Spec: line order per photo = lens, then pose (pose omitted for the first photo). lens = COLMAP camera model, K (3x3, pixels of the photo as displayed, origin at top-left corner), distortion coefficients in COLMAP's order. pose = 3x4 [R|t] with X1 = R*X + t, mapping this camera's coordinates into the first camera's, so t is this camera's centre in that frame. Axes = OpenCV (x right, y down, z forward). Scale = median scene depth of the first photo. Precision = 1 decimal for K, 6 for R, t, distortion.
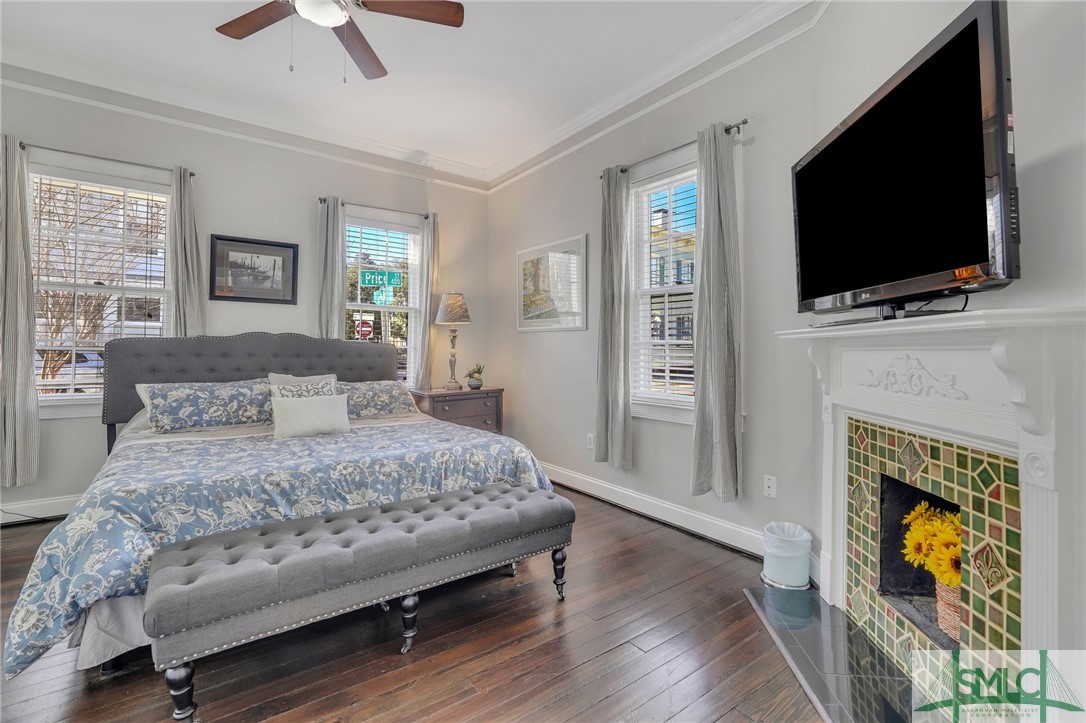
lens RADIAL K [[484.3, 0, 536.3], [0, 484.3, 338.1], [0, 0, 1]] dist [-0.011595, 0.005274]
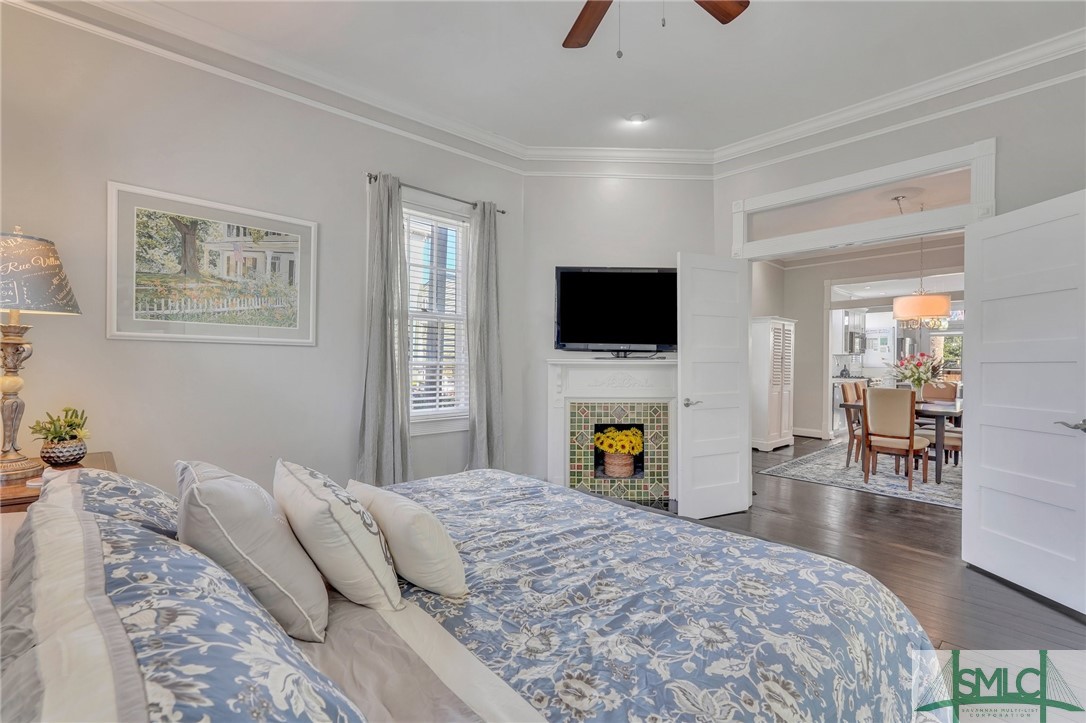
lens RADIAL K [[484.3, 0, 542.4], [0, 484.3, 362.9], [0, 0, 1]] dist [-0.011595, 0.005274]
pose [[-0.107854, -0.003374, 0.994161, -0.708104], [-0.029376, 0.999568, 0.000205, -0.000377], [-0.993733, -0.029182, -0.107907, 0.701740]]
